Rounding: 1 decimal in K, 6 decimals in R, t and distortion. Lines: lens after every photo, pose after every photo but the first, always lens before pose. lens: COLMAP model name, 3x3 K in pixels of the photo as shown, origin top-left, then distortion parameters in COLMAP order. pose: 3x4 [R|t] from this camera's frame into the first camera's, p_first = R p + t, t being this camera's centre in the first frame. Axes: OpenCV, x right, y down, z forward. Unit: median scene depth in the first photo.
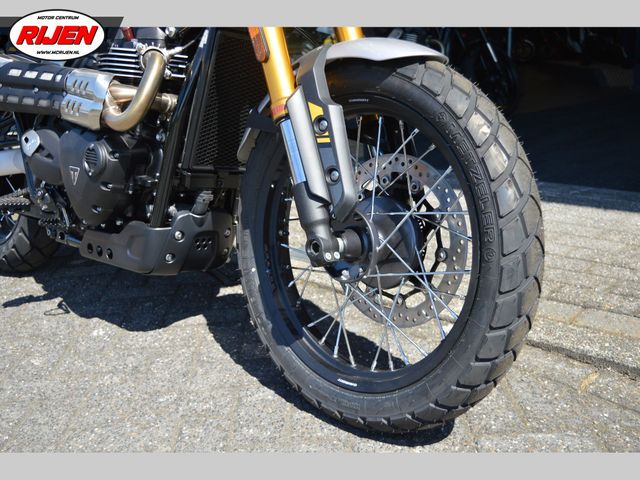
lens RADIAL K [[732.6, 0, 320.0], [0, 732.6, 240.0], [0, 0, 1]] dist [-0.005957, -0.007106]
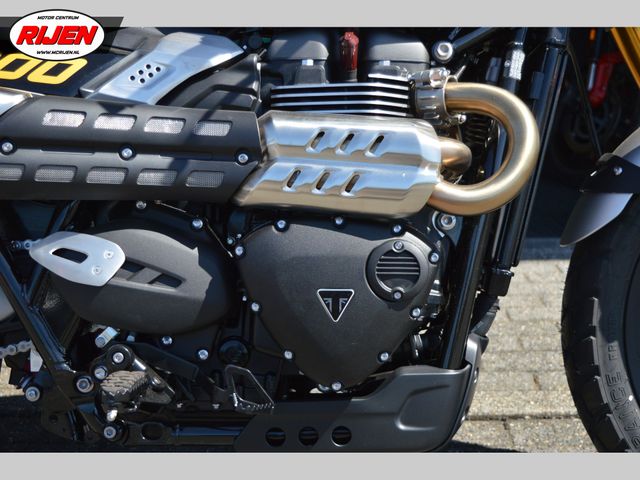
lens RADIAL K [[969.6, 0, 320.0], [0, 969.6, 240.0], [0, 0, 1]] dist [0.004234, -0.019857]
pose [[0.737427, -0.111210, 0.666209, -0.851696], [0.156855, 0.987583, -0.008767, -0.136356], [-0.656961, 0.110963, 0.745714, 0.478410]]
